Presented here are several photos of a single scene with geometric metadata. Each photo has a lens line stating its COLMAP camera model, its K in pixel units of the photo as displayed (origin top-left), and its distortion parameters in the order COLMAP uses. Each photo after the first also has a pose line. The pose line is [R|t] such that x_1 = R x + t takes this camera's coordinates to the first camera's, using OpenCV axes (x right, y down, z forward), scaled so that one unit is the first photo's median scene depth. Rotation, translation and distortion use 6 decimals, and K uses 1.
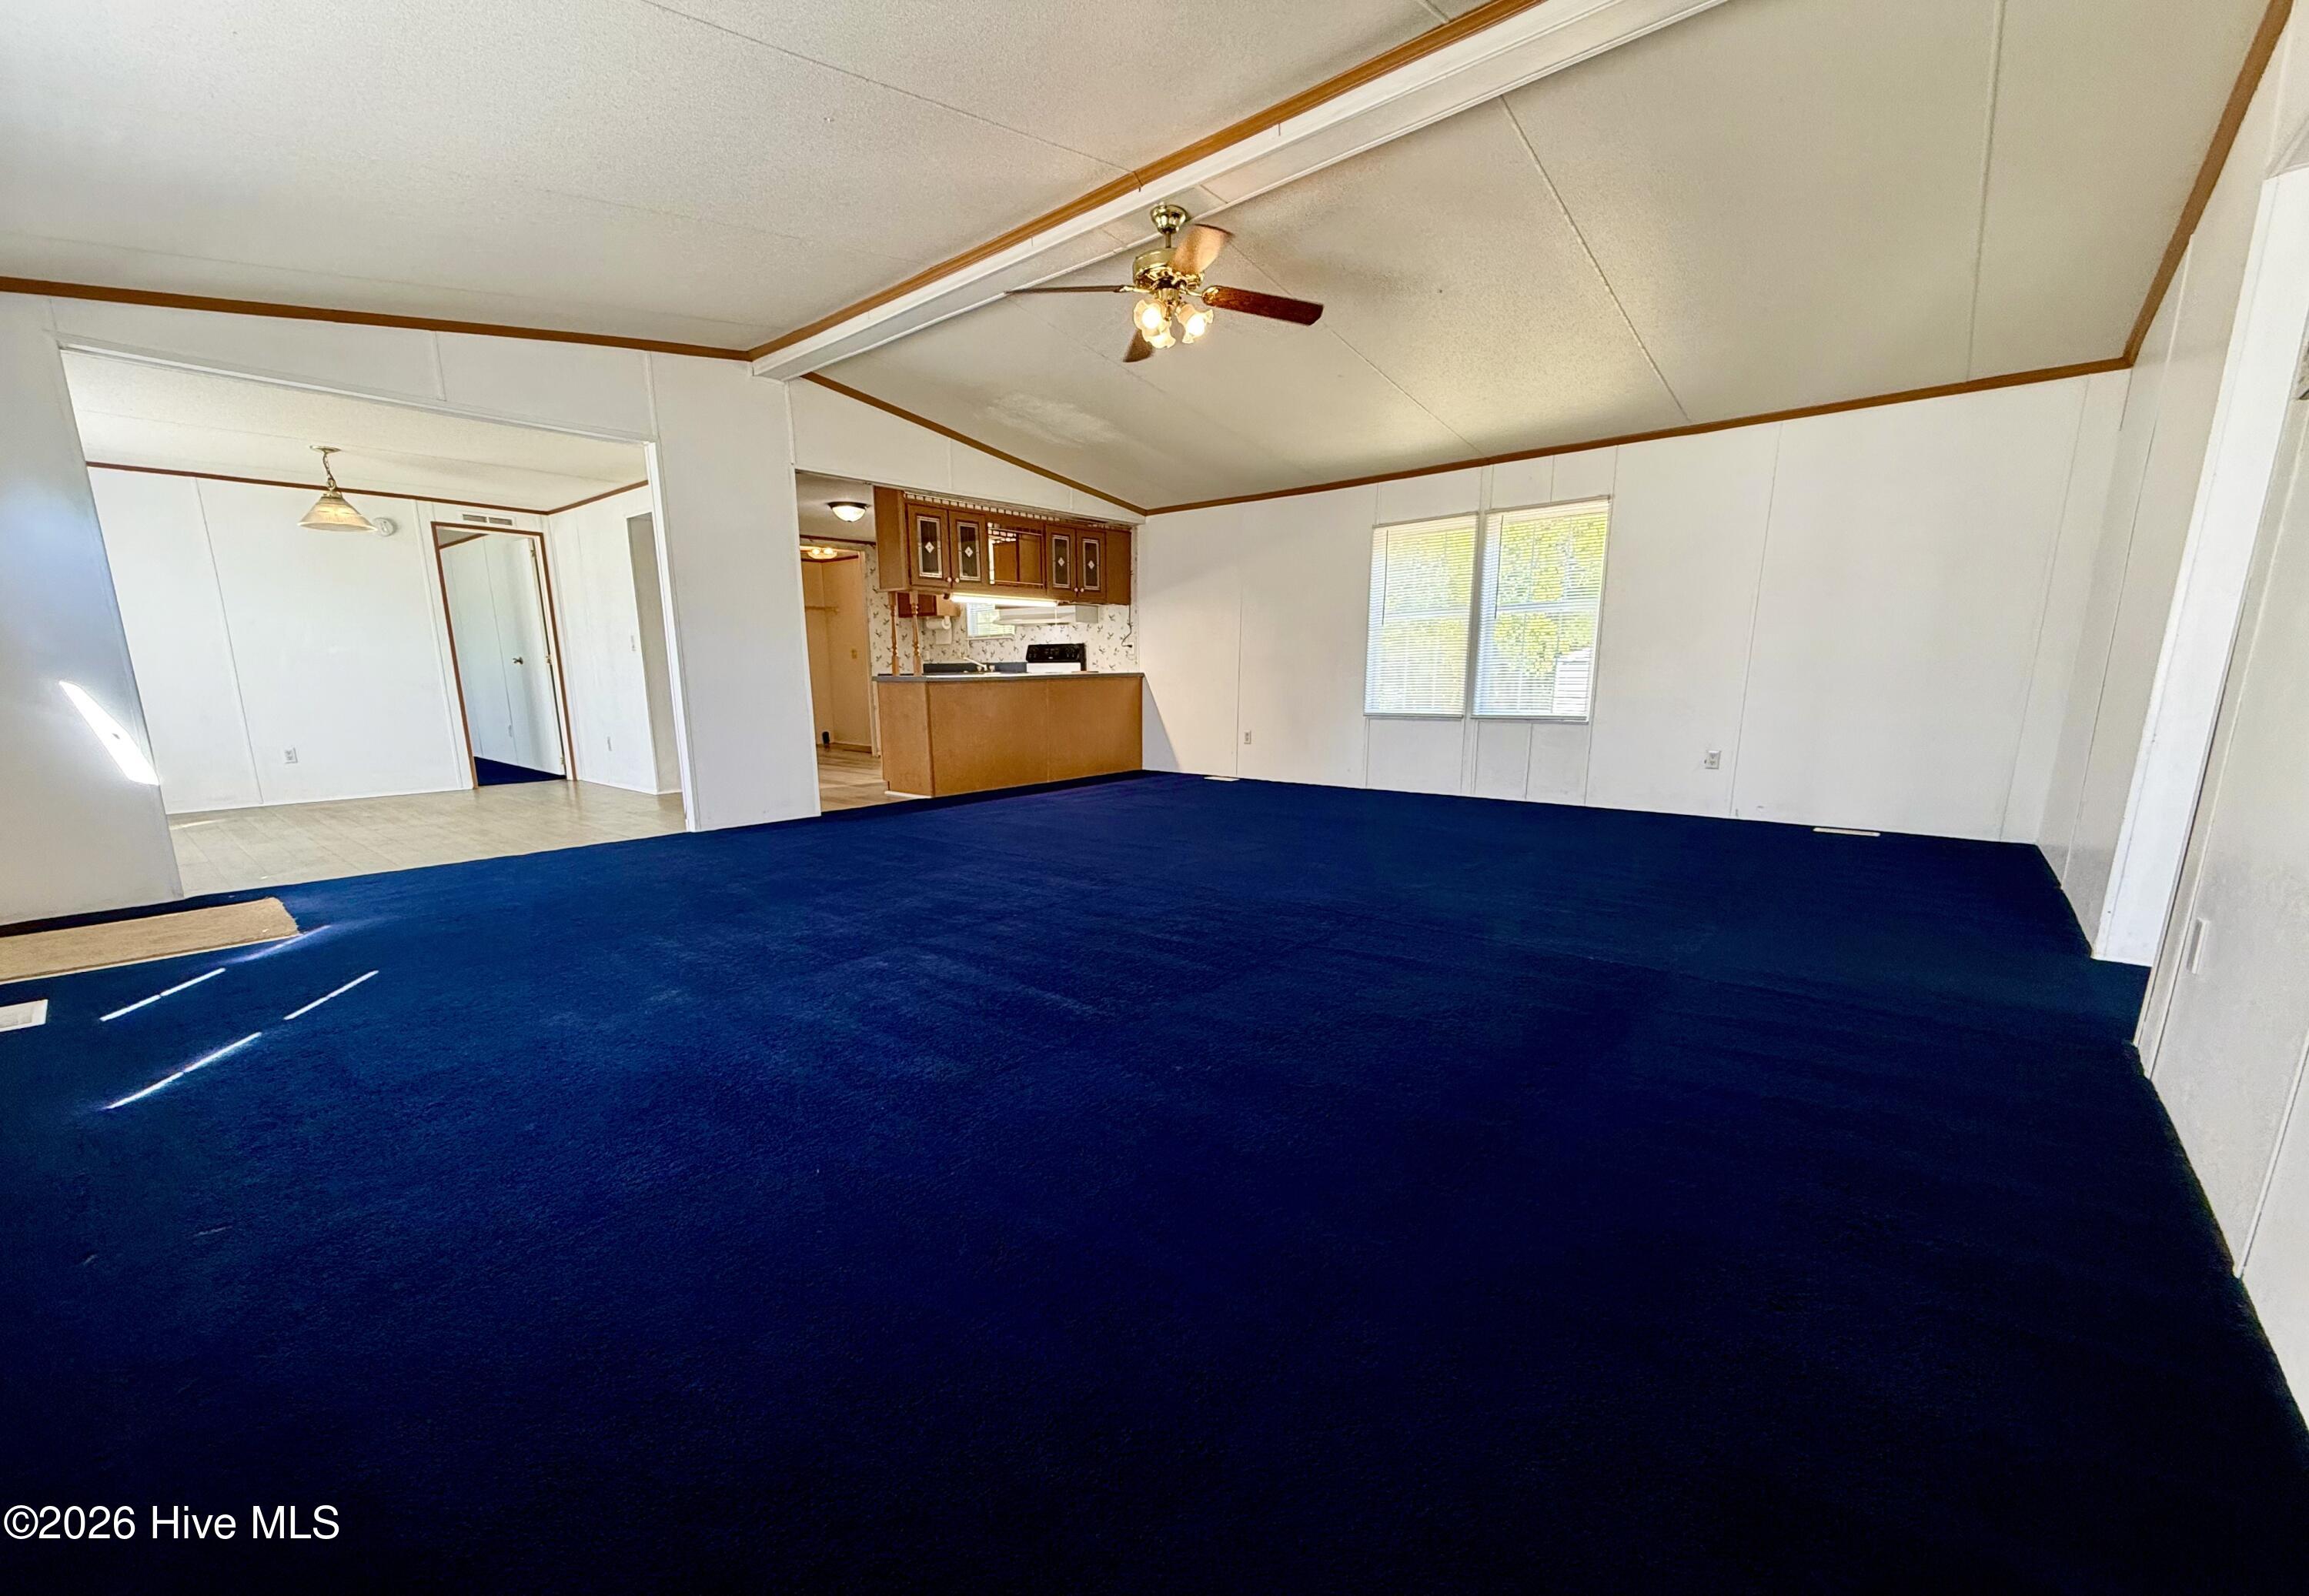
lens RADIAL K [[919.0, 0, 1144.2], [0, 919.0, 862.0], [0, 0, 1]] dist [0.002445, -0.000147]
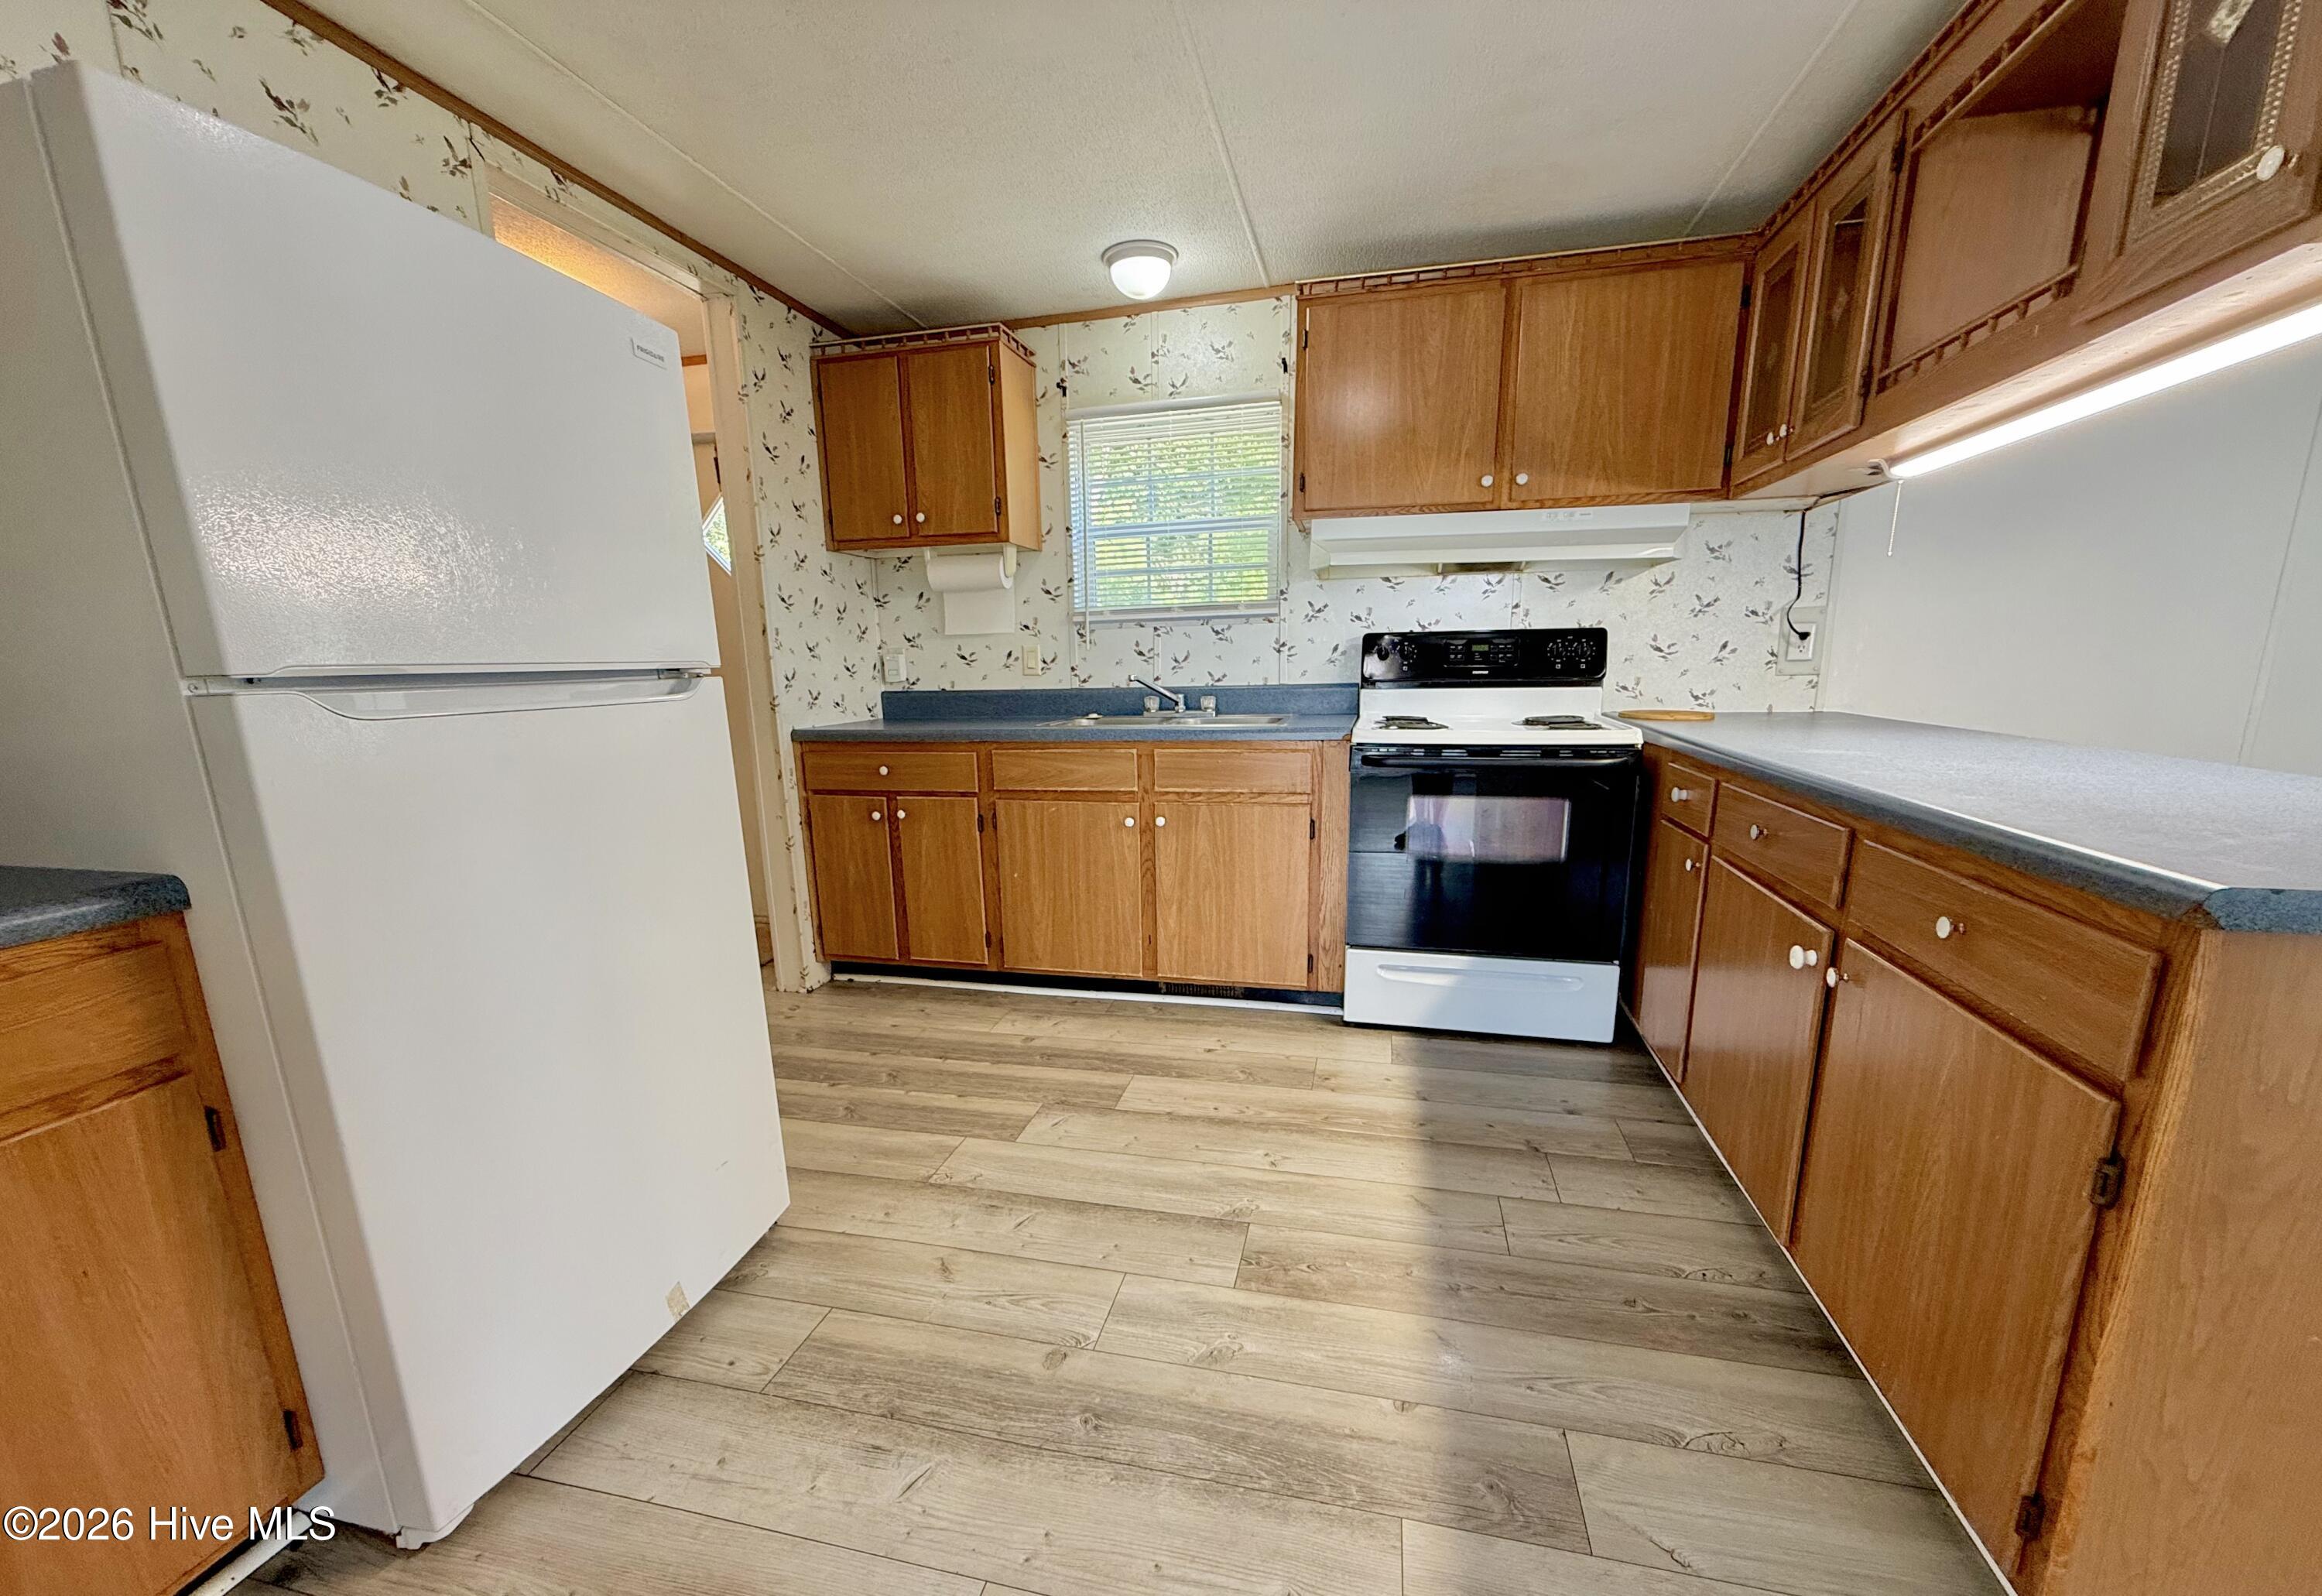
lens RADIAL K [[924.2, 0, 1143.1], [0, 924.2, 867.6], [0, 0, 1]] dist [0.002445, -0.000147]
pose [[0.893049, -0.109194, 0.436509, -0.389190], [0.107302, 0.993801, 0.029074, -0.187455], [-0.436977, 0.020874, 0.899230, 0.809681]]
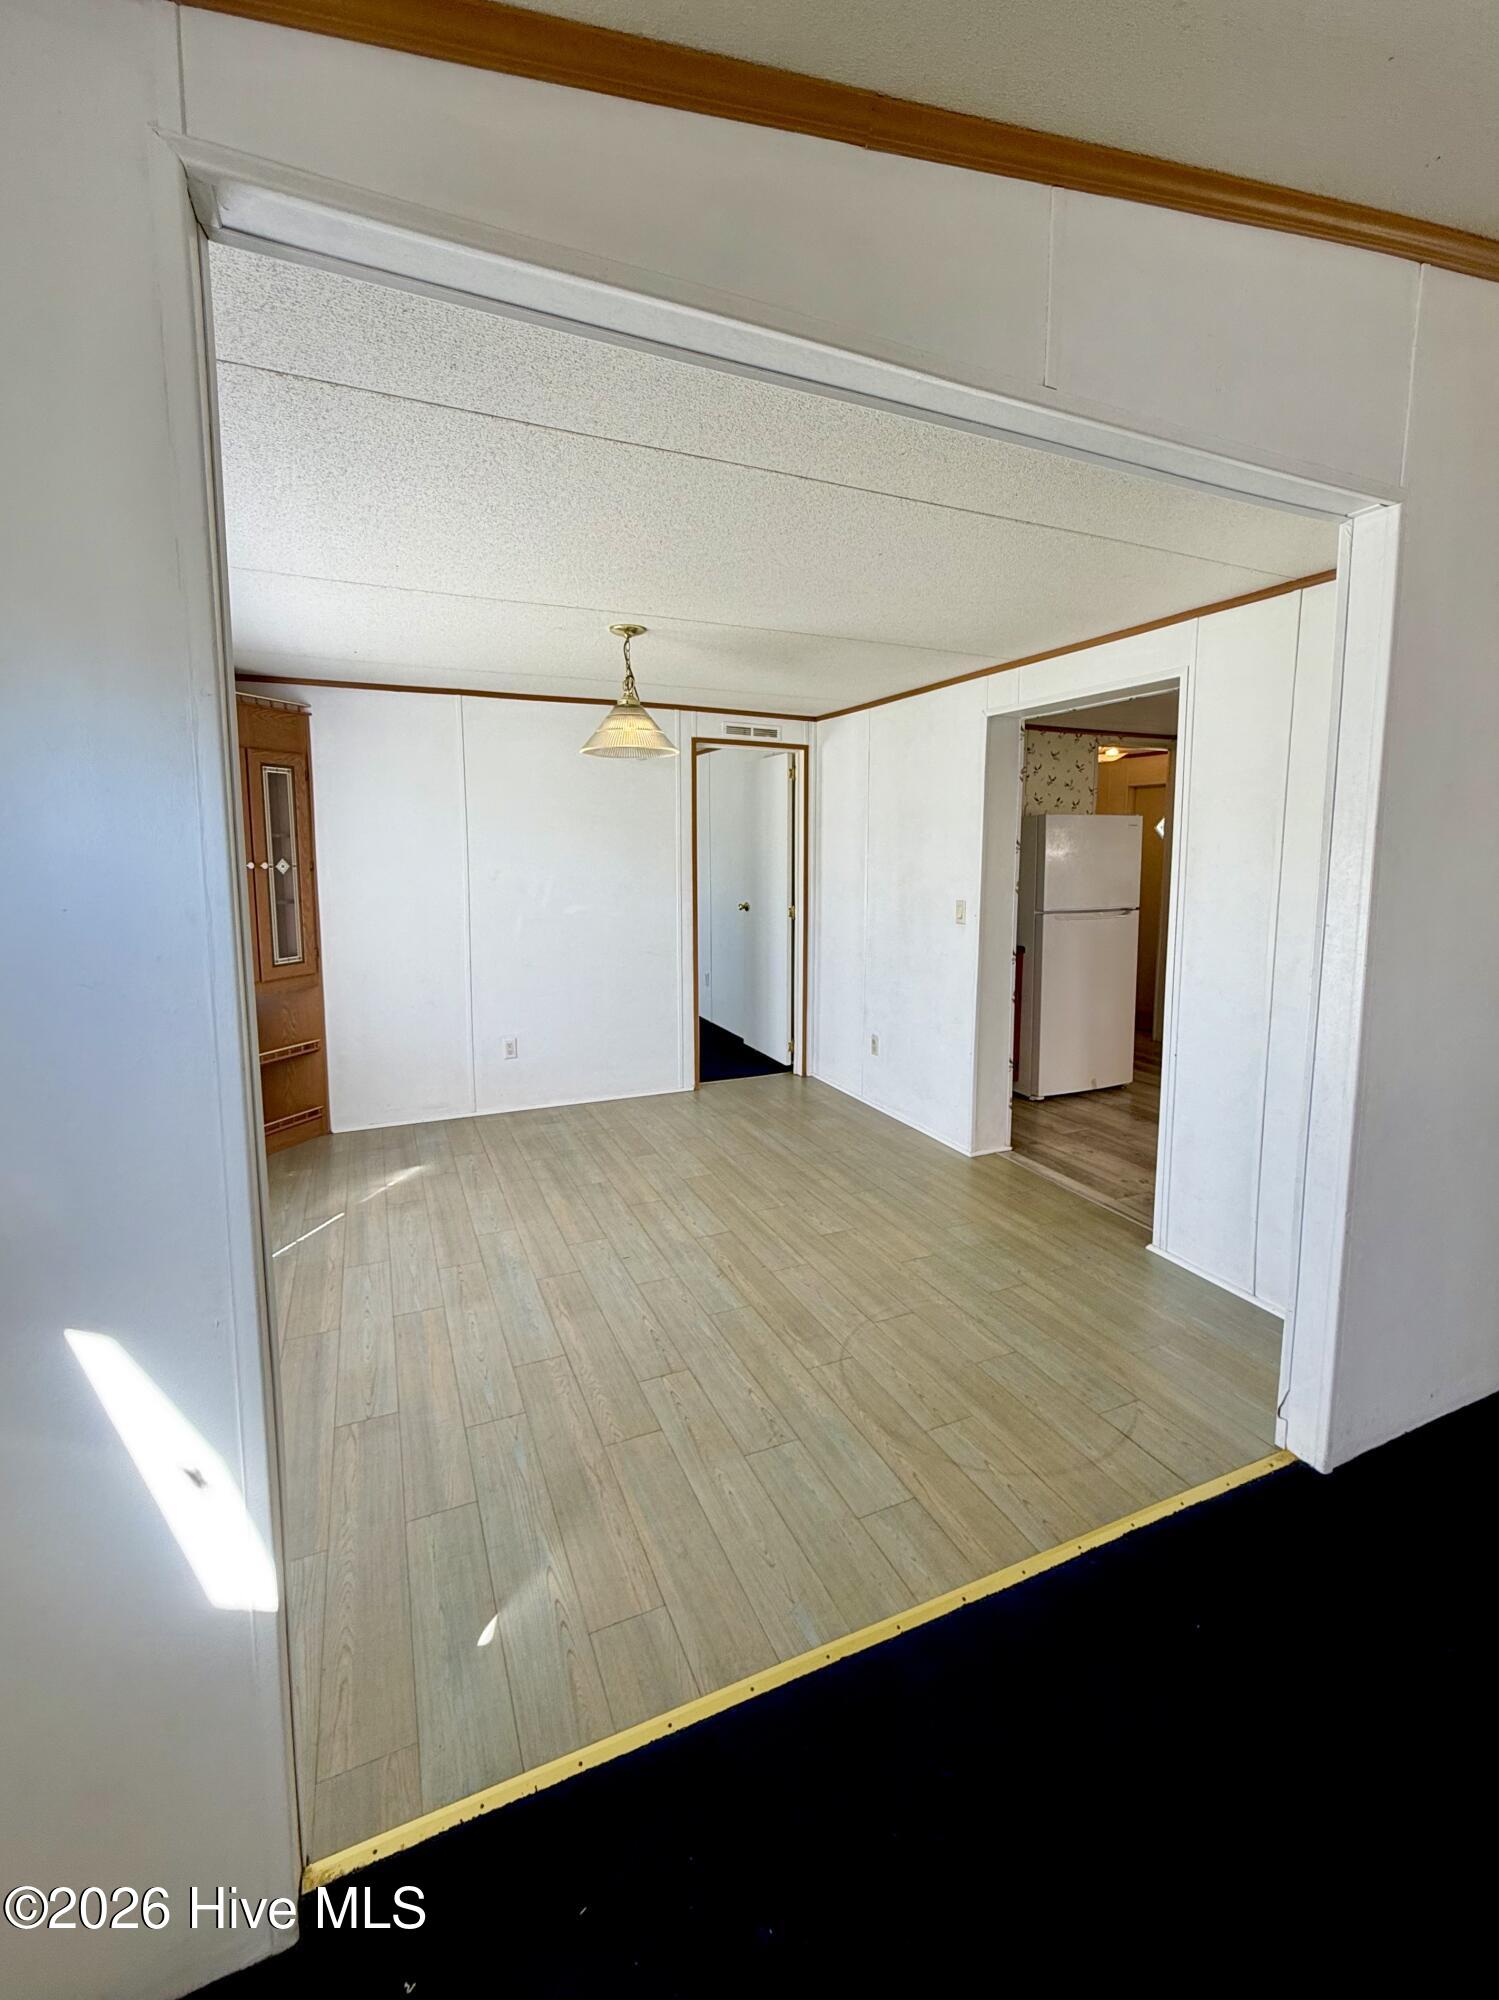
lens RADIAL K [[848.3, 0, 758.5], [0, 848.3, 949.1], [0, 0, 1]] dist [-0.001107, -0.000462]
pose [[0.910313, 0.055493, -0.410185, -0.375712], [-0.091297, 0.993485, -0.068206, -0.136708], [0.403728, 0.099537, 0.909448, 0.359327]]
